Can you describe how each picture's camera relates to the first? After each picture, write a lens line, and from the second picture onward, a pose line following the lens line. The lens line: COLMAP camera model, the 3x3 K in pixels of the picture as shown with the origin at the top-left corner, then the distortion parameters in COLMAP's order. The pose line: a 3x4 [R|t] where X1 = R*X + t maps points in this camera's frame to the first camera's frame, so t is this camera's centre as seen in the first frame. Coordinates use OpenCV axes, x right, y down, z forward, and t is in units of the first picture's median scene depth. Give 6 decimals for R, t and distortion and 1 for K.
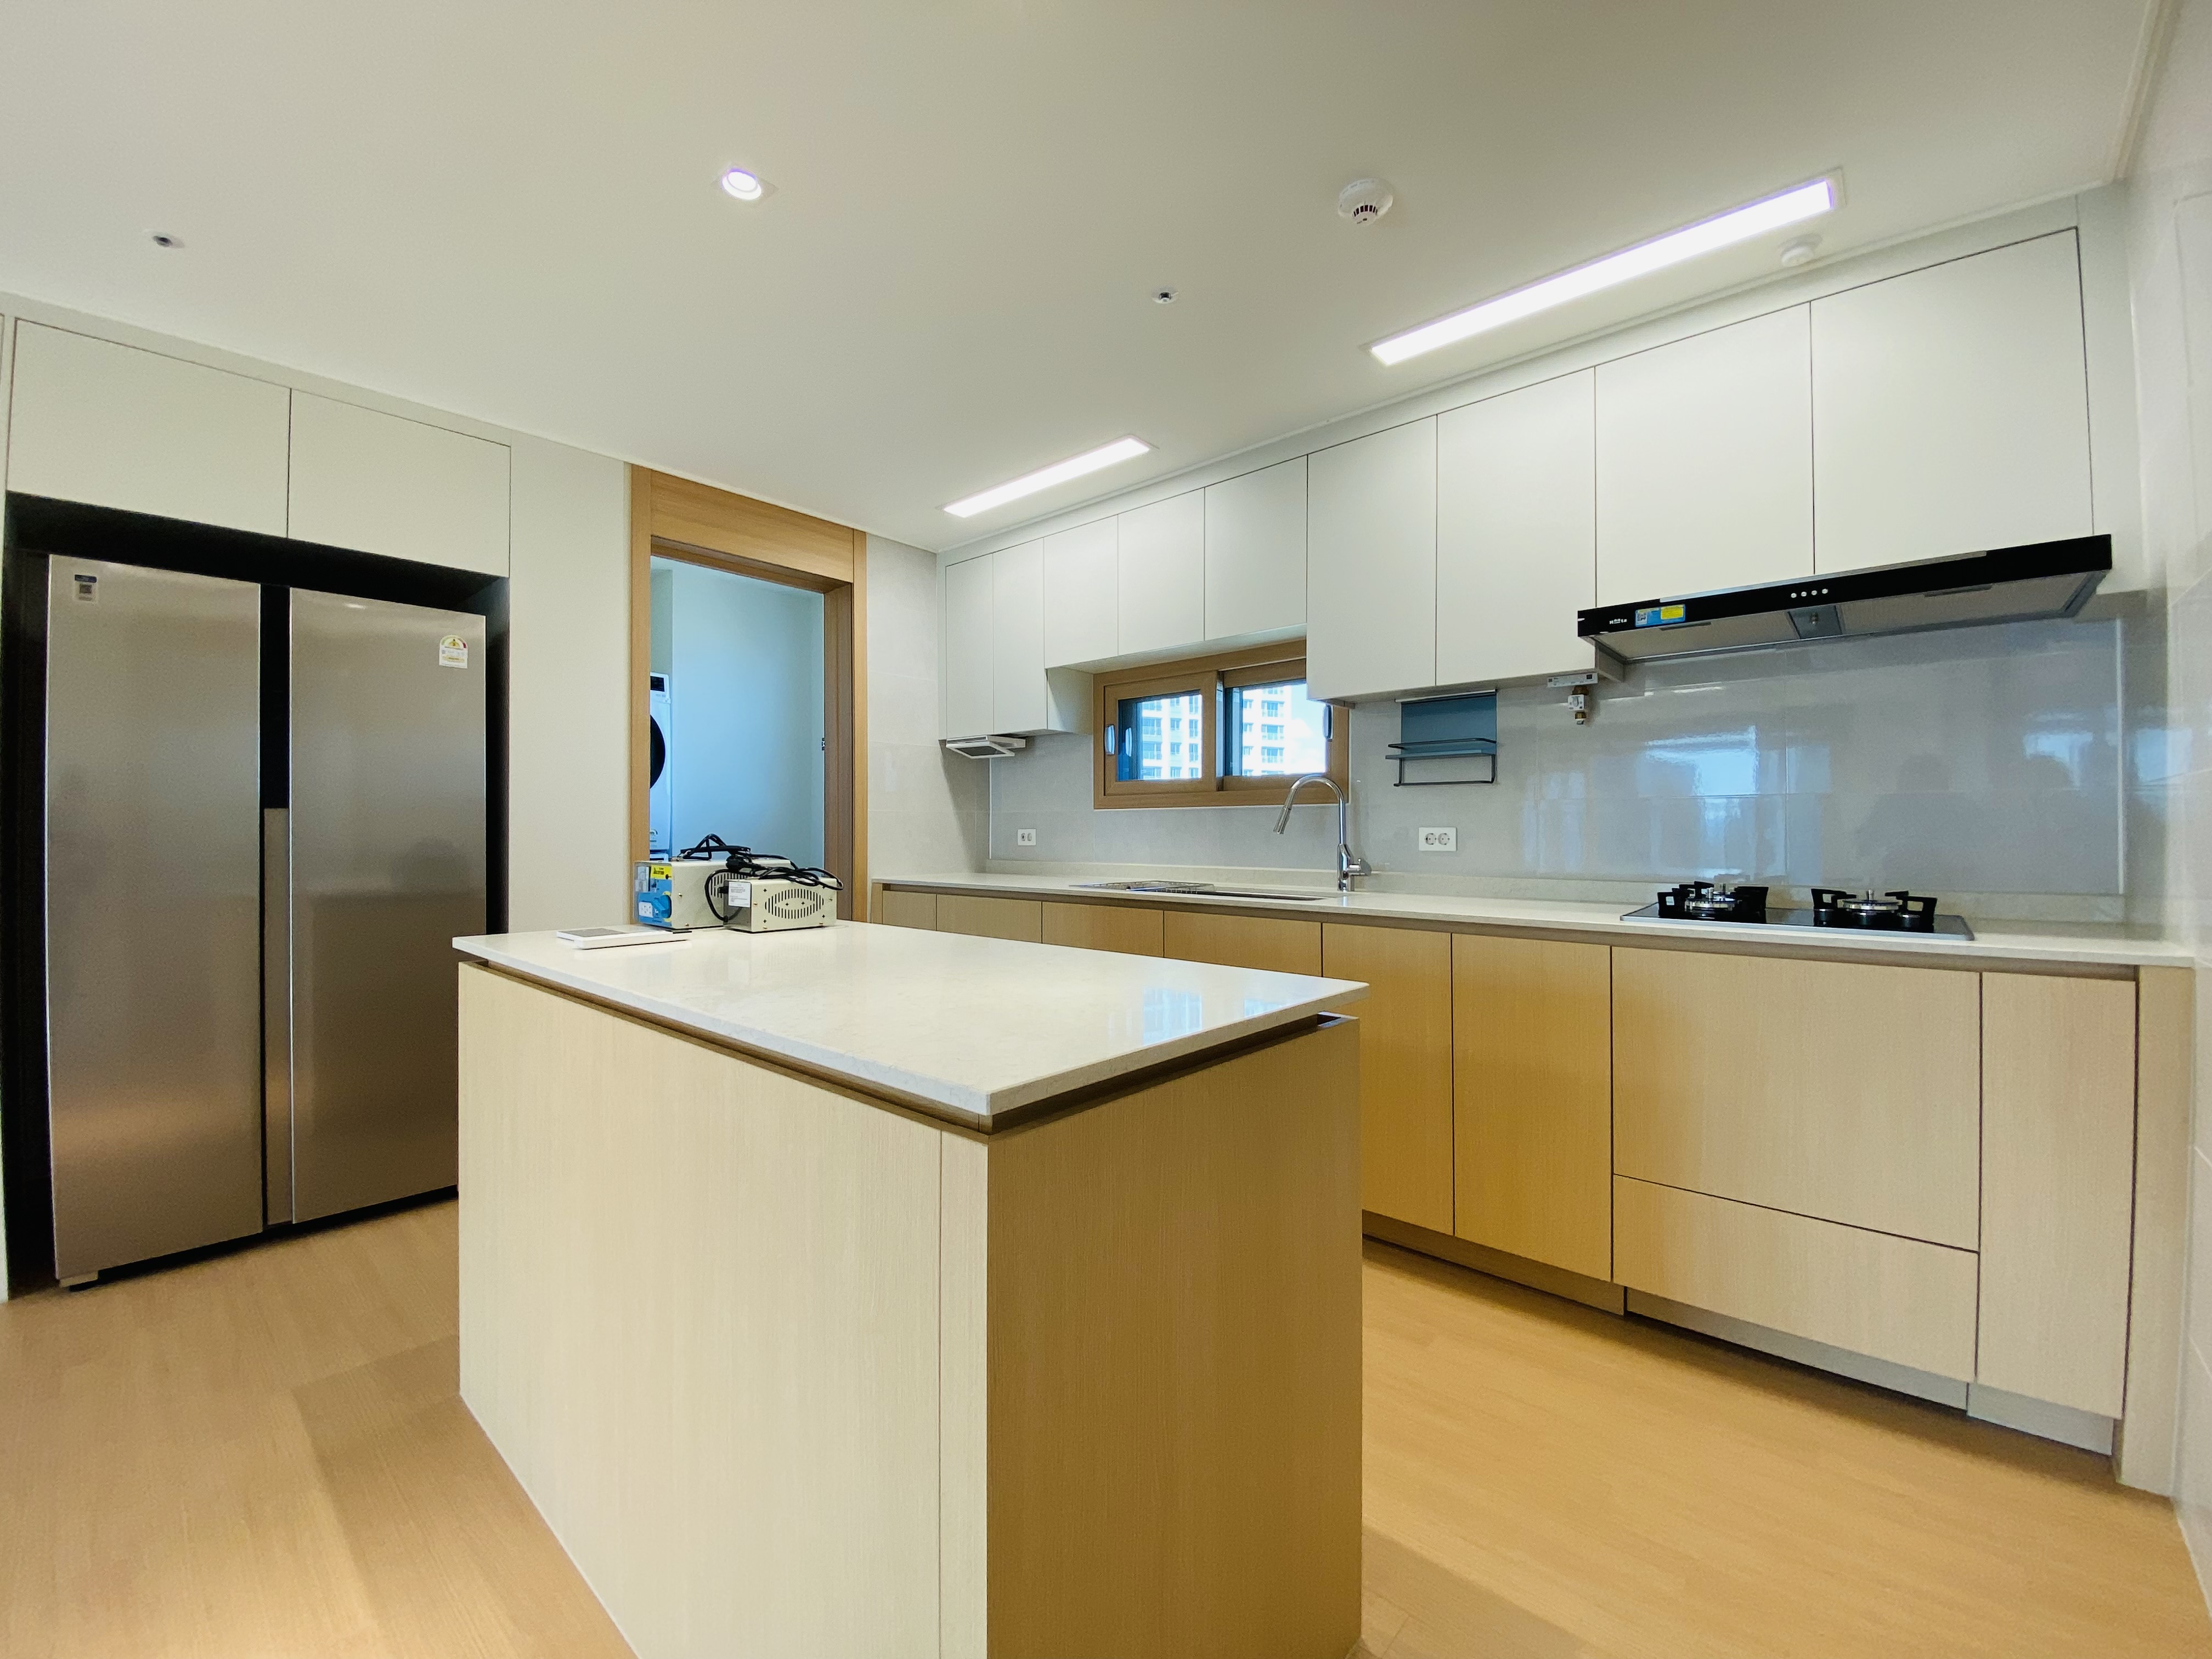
lens RADIAL K [[902.9, 0, 1108.4], [0, 902.9, 821.1], [0, 0, 1]] dist [0.029327, -0.025889]
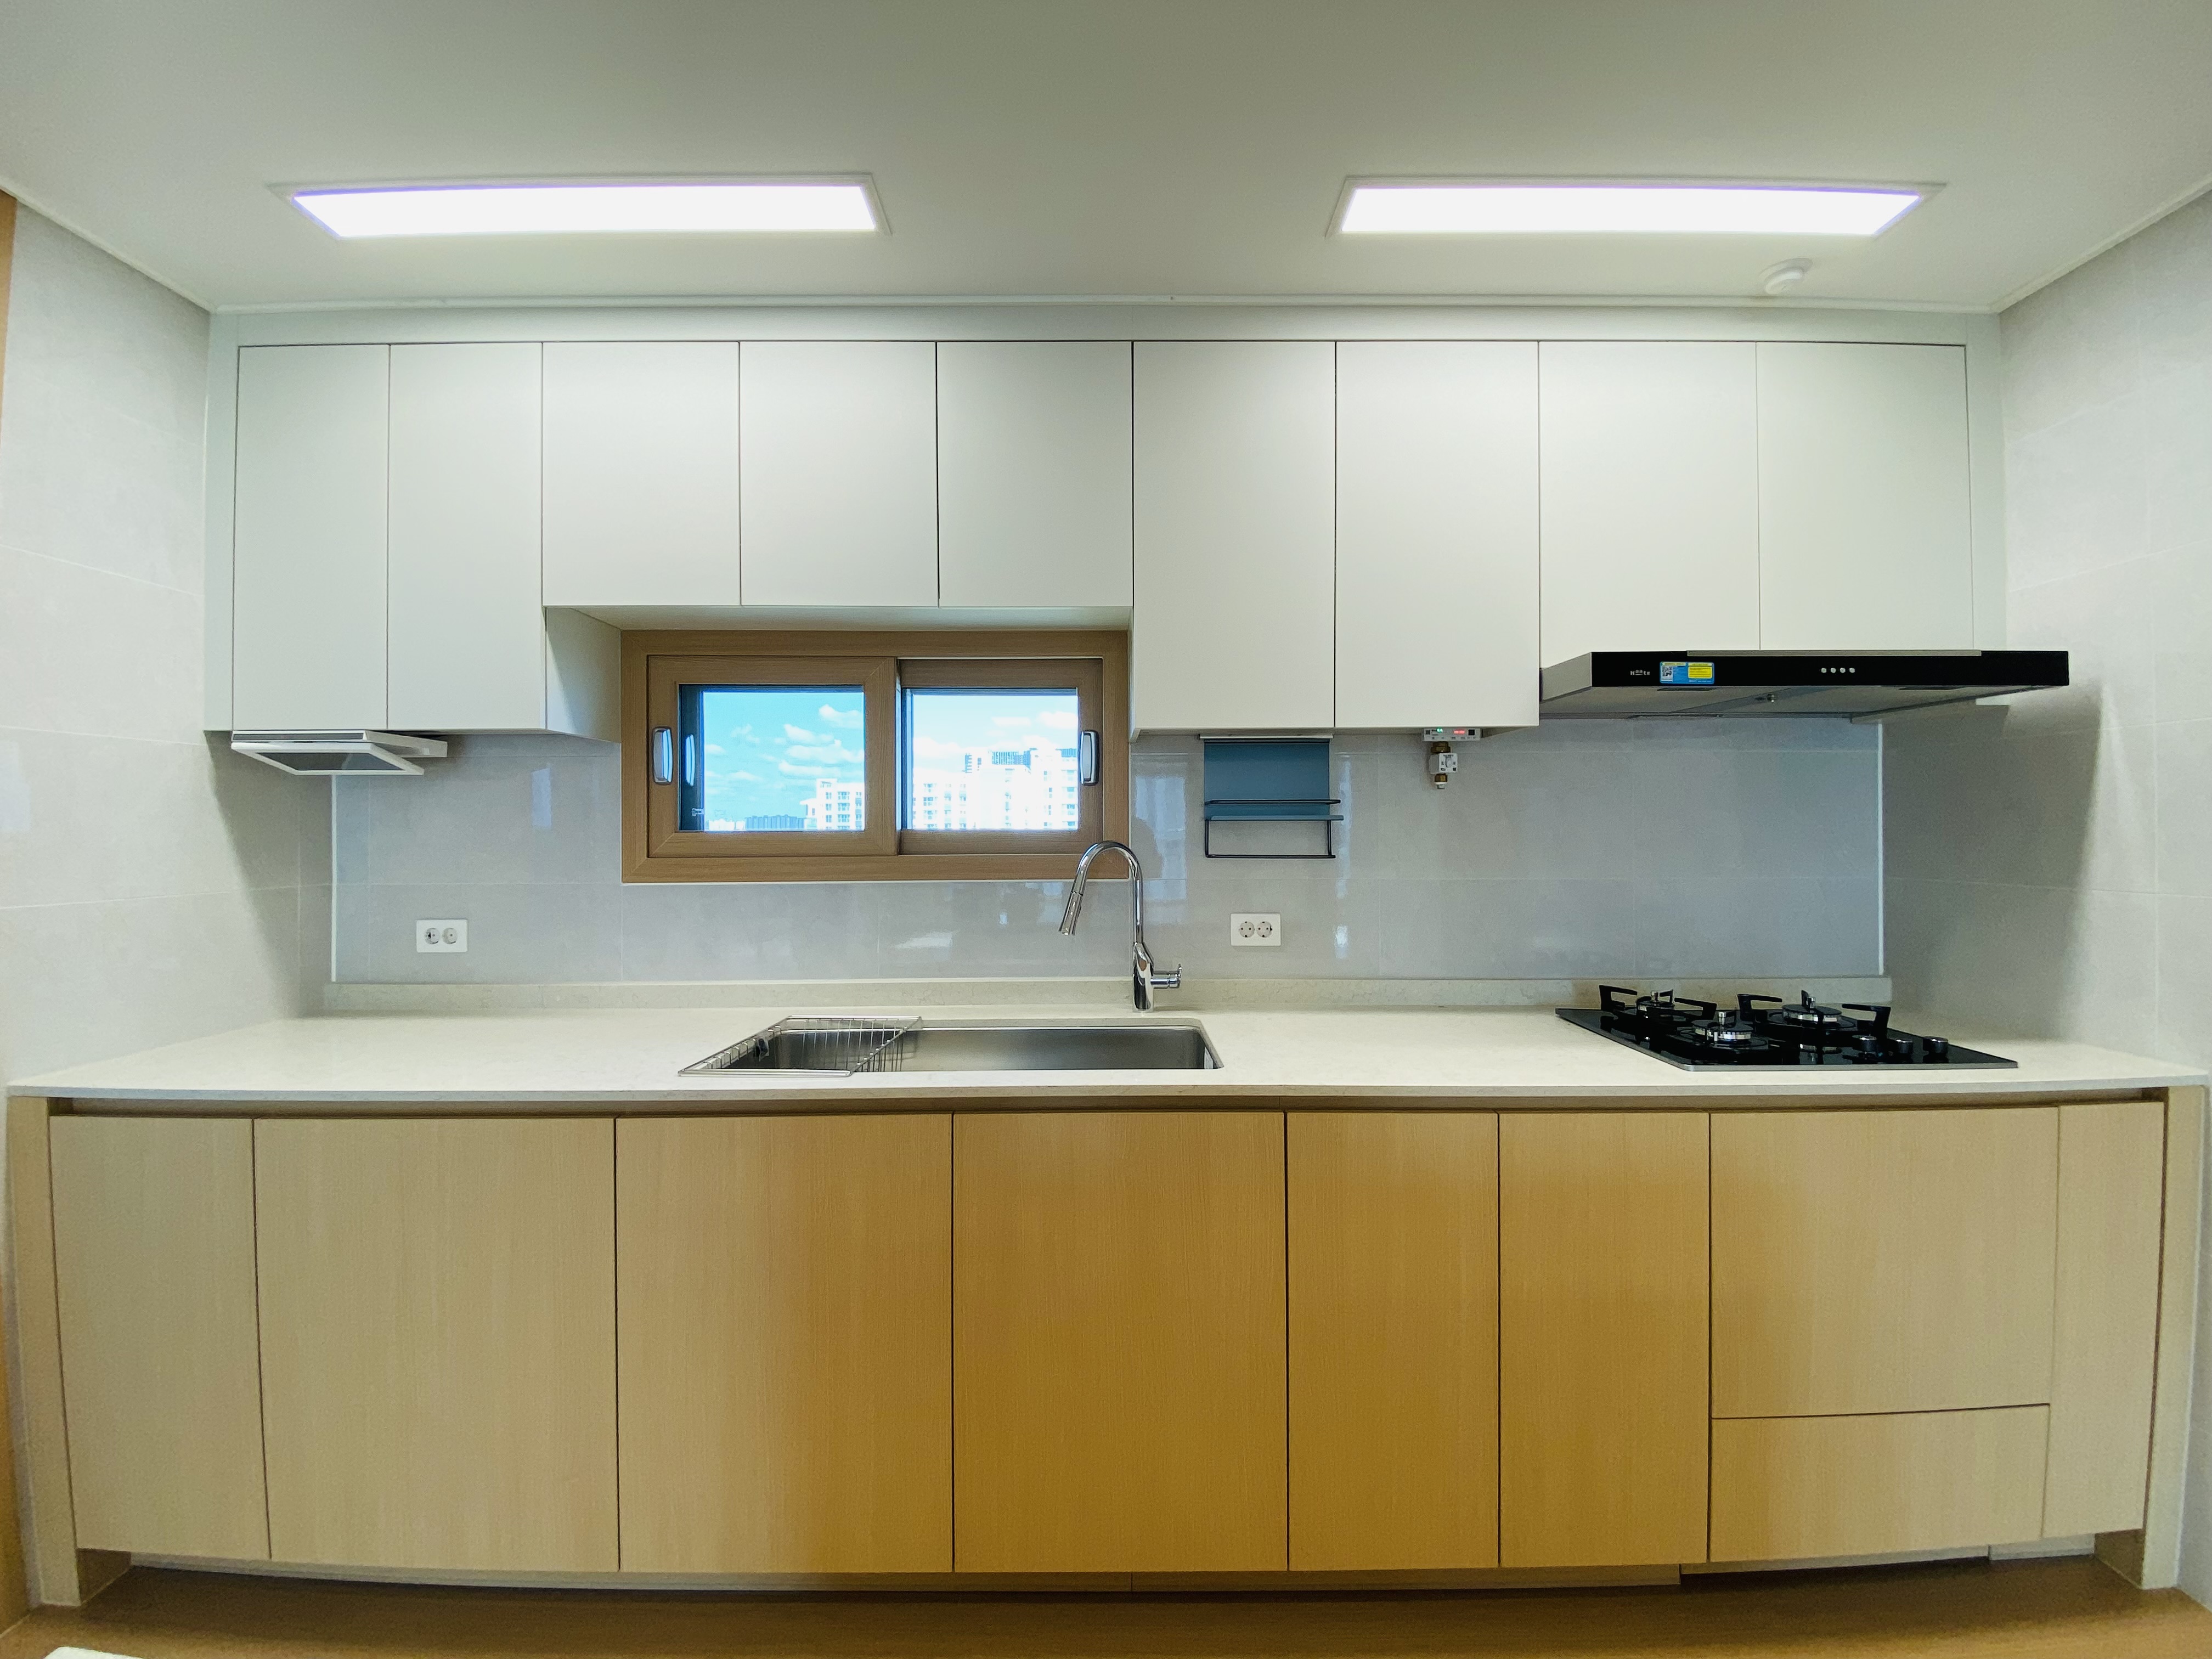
lens RADIAL K [[902.9, 0, 1108.4], [0, 902.9, 821.1], [0, 0, 1]] dist [0.029327, -0.025889]
pose [[0.748450, 0.005391, 0.663169, -0.204525], [-0.005354, 0.999983, -0.002087, -0.064239], [-0.663169, -0.001989, 0.748467, 0.515052]]
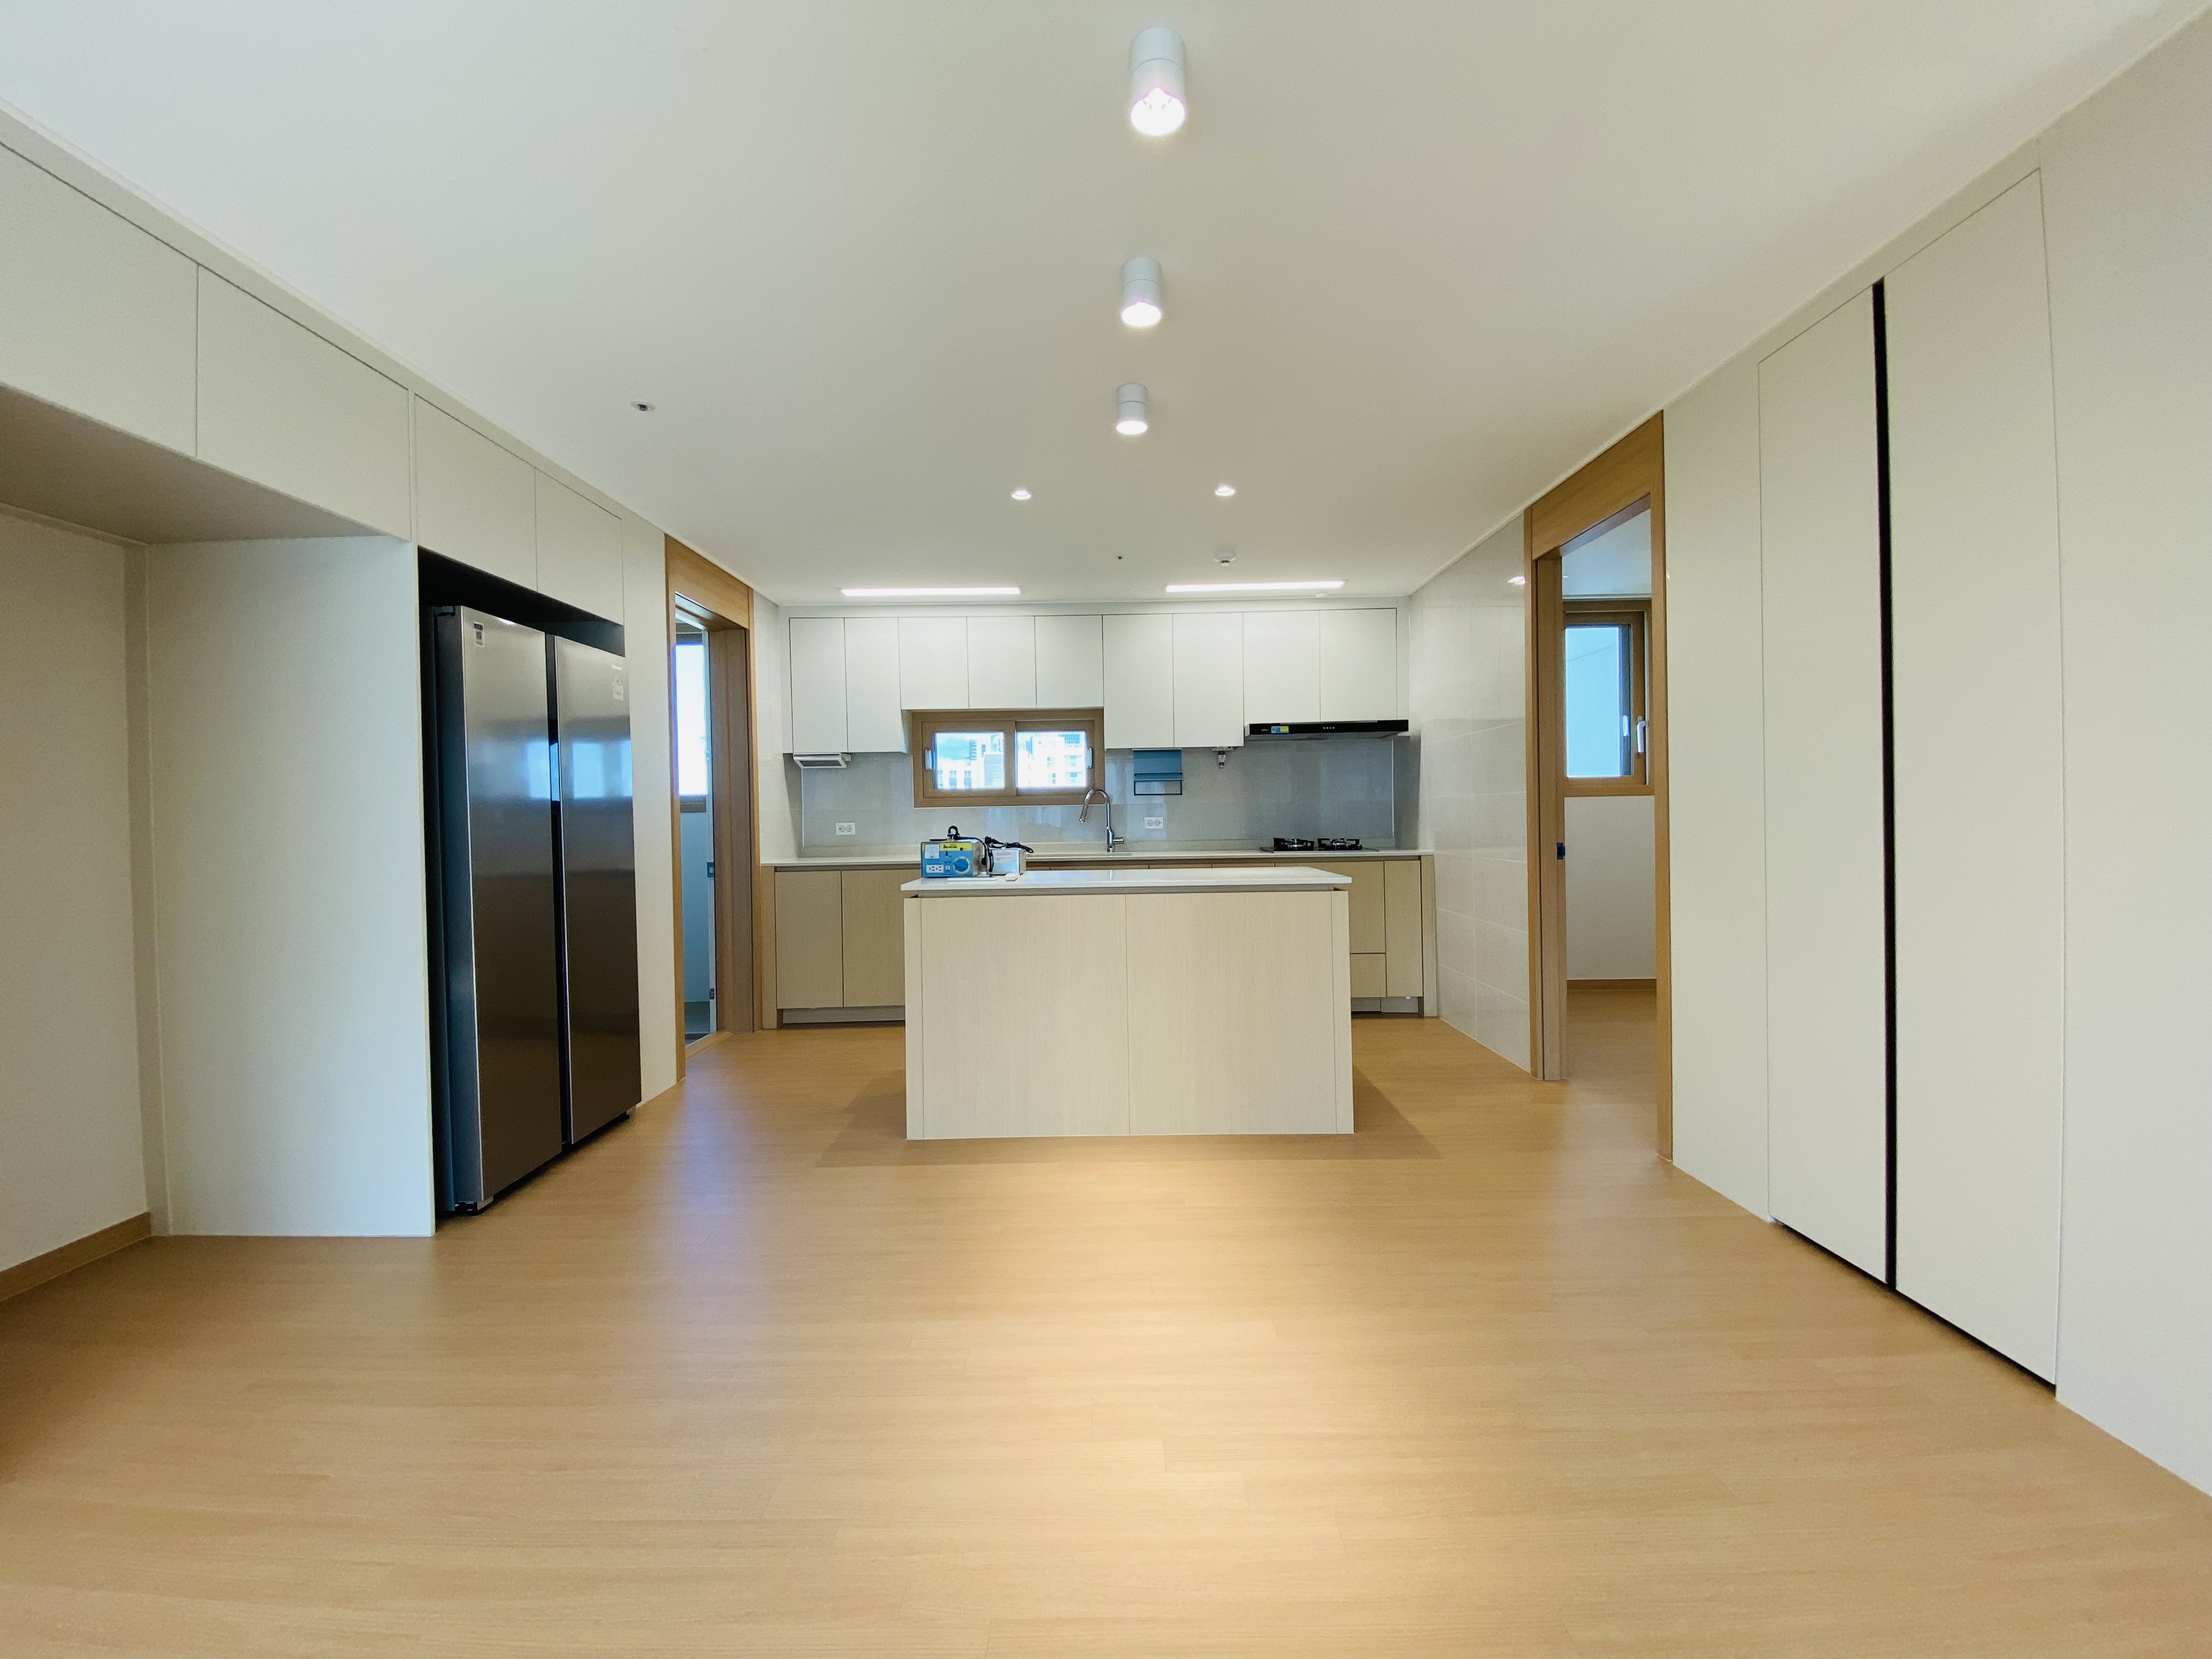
lens RADIAL K [[884.4, 0, 1138.0], [0, 884.4, 817.5], [0, 0, 1]] dist [0.065475, -0.023579]
pose [[0.735841, -0.013437, 0.677021, -0.908186], [0.009134, 0.999909, 0.009918, -0.010654], [-0.677093, -0.001114, 0.735897, -0.353221]]
